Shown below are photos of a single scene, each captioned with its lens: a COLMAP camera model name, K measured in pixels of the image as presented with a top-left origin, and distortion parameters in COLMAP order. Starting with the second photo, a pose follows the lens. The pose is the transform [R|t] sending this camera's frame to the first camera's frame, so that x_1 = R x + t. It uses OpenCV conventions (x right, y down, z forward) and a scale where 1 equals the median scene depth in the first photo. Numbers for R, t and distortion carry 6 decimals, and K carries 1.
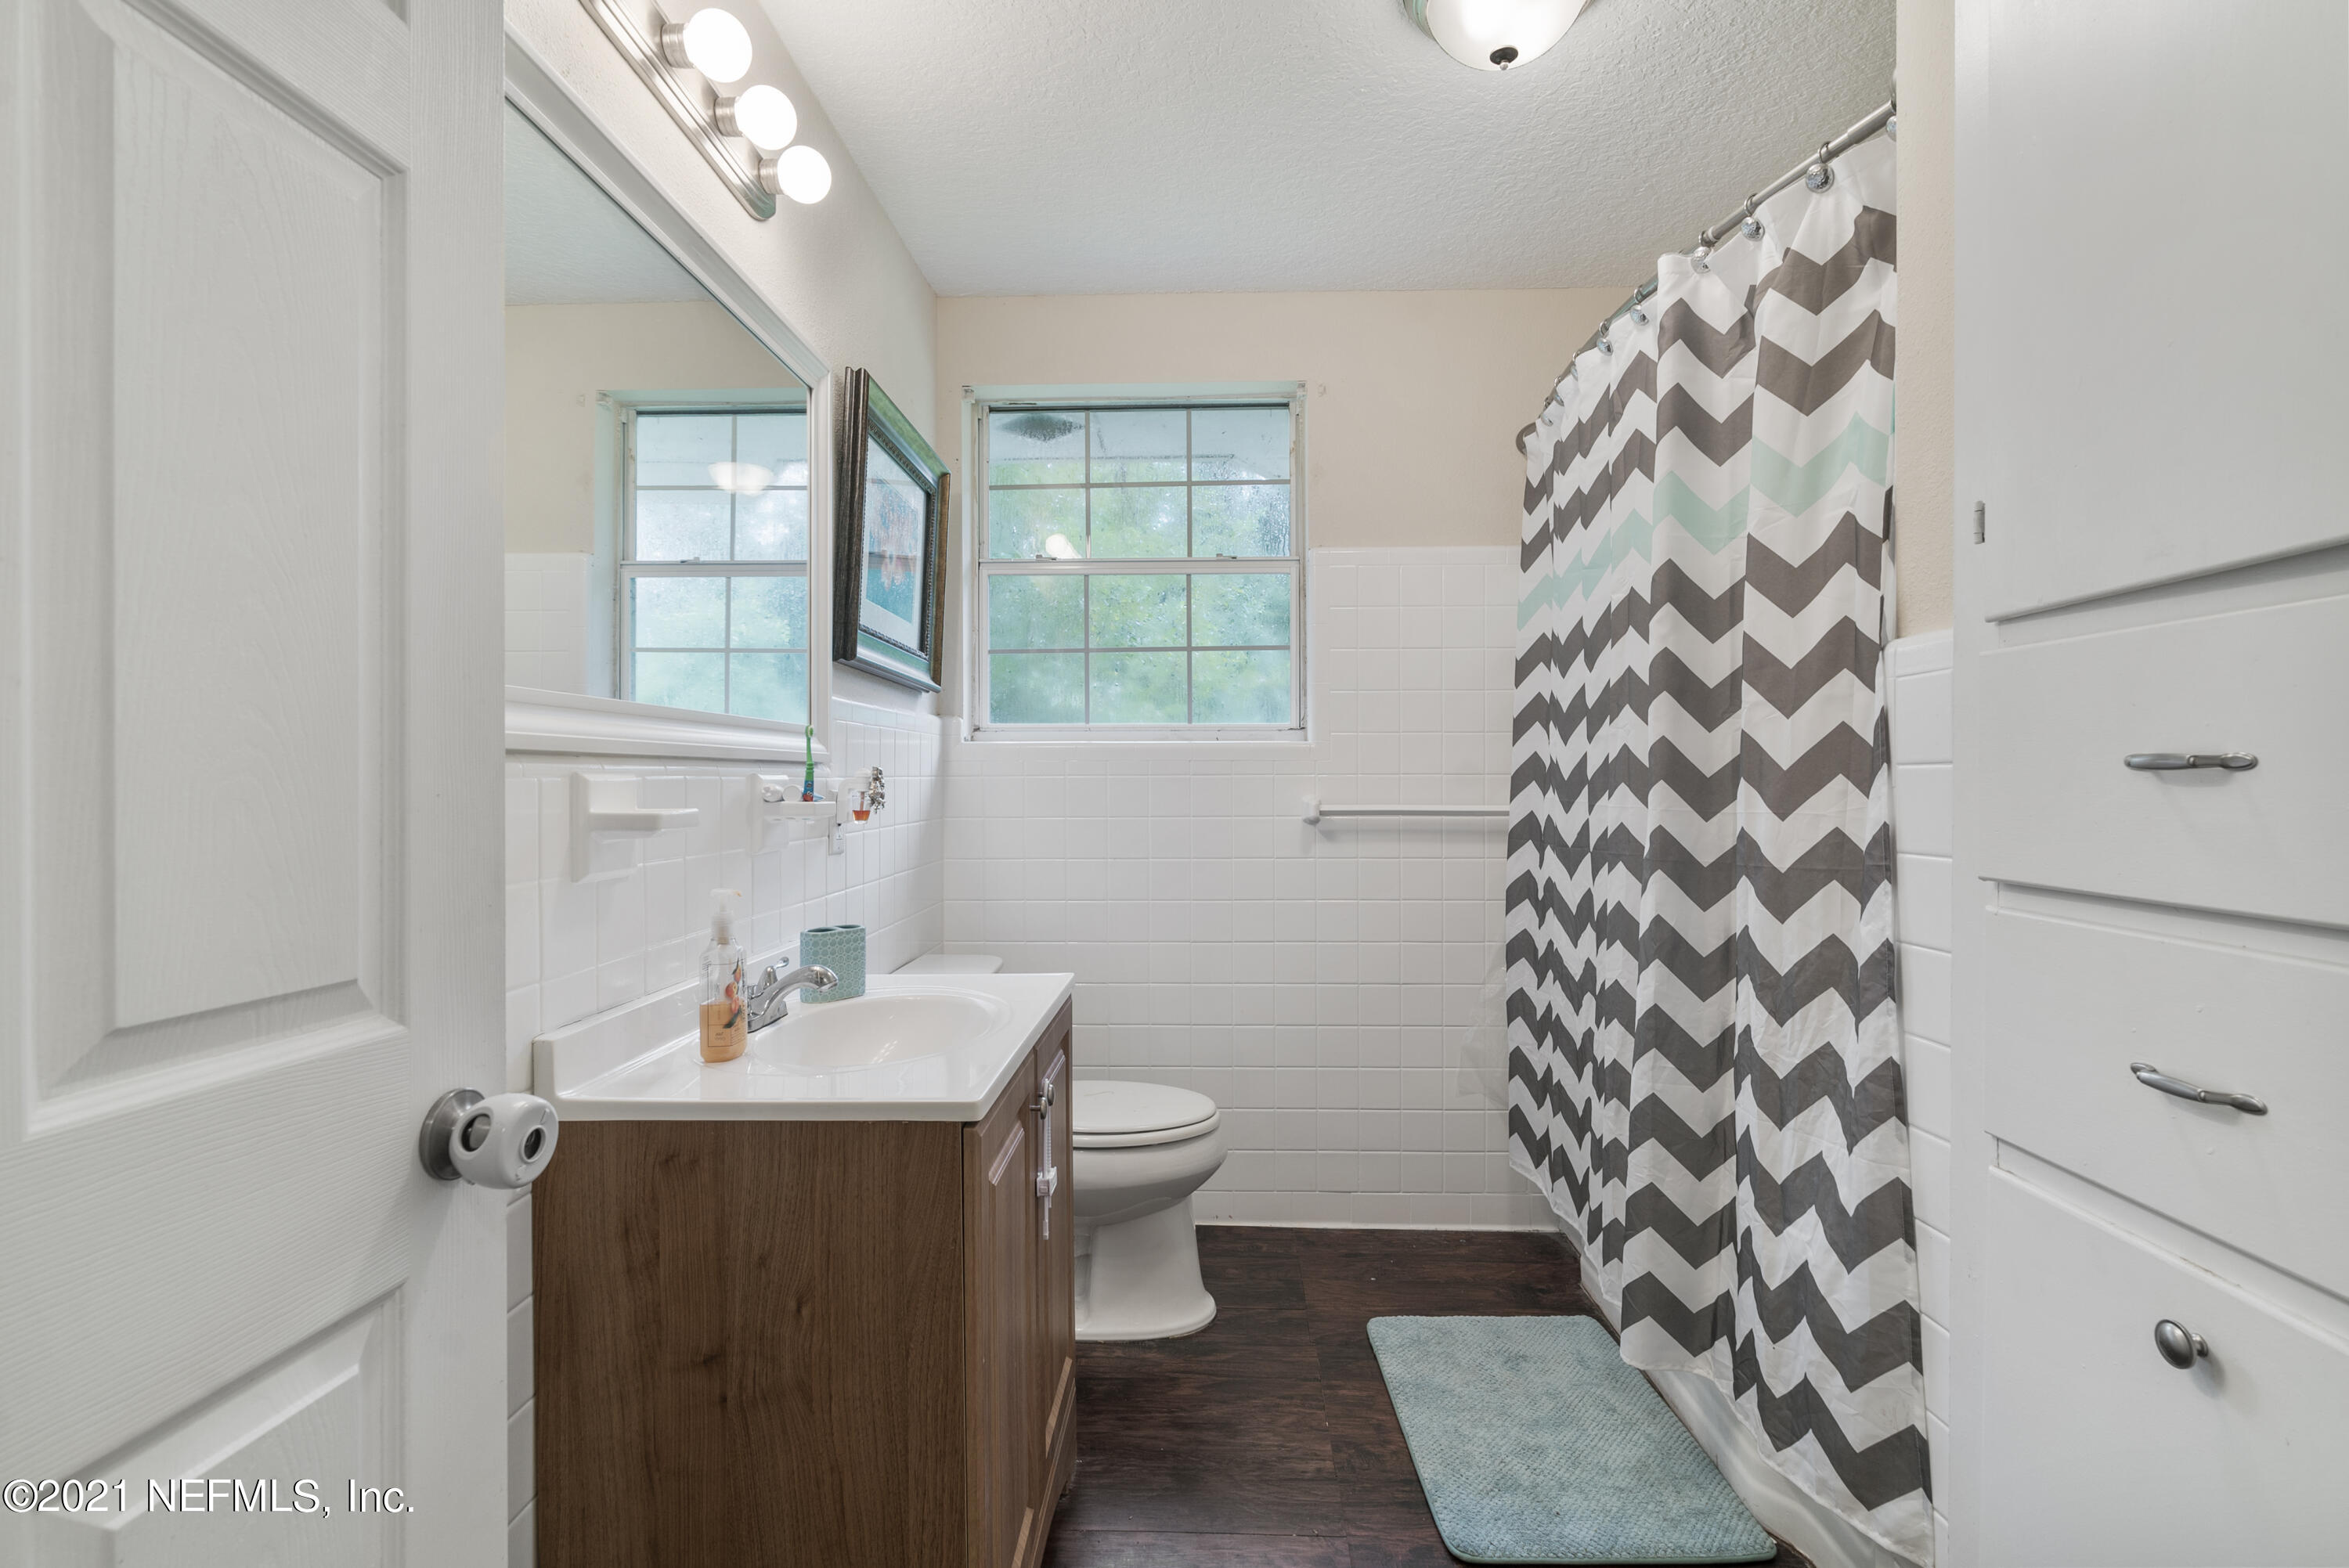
lens RADIAL K [[1133.9, 0, 1172.3], [0, 1133.9, 783.1], [0, 0, 1]] dist [-0.006571, 0.002958]
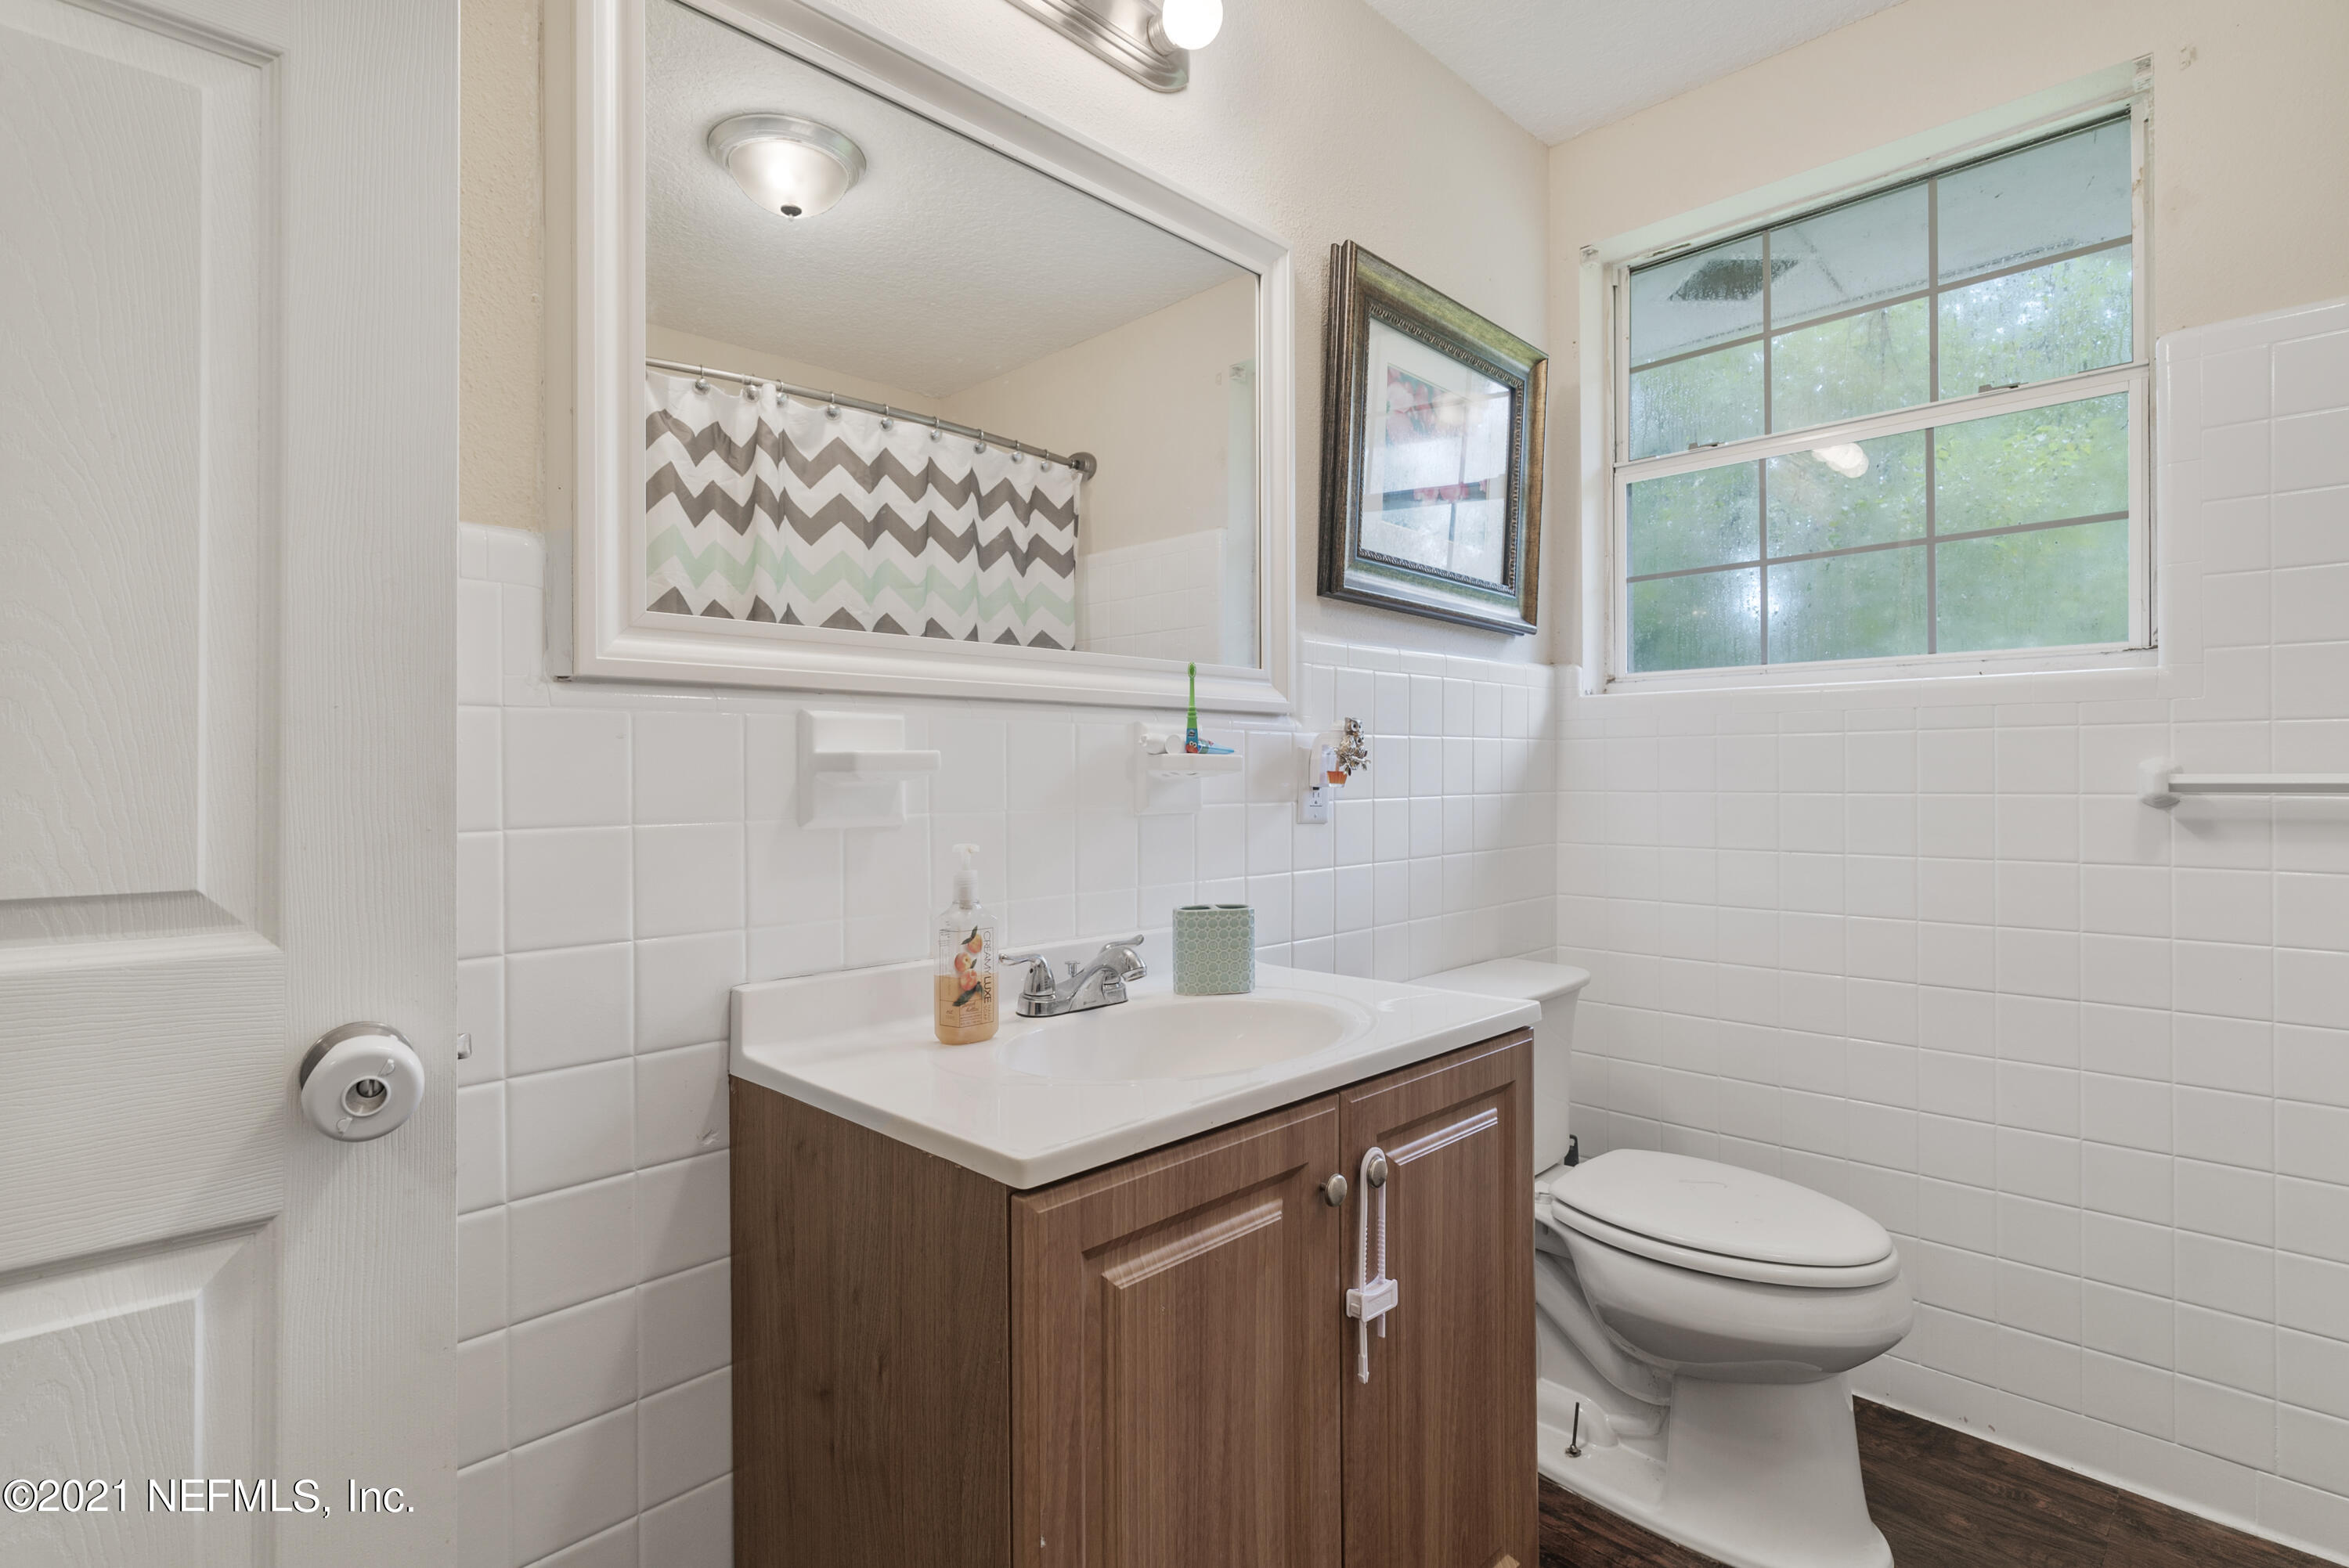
lens RADIAL K [[1133.9, 0, 1173.4], [0, 1133.9, 772.3], [0, 0, 1]] dist [-0.006571, 0.002958]
pose [[0.732801, -0.002074, -0.680440, 0.200942], [-0.000178, 0.999995, -0.003241, 0.027260], [0.680443, 0.002496, 0.732796, 0.312779]]
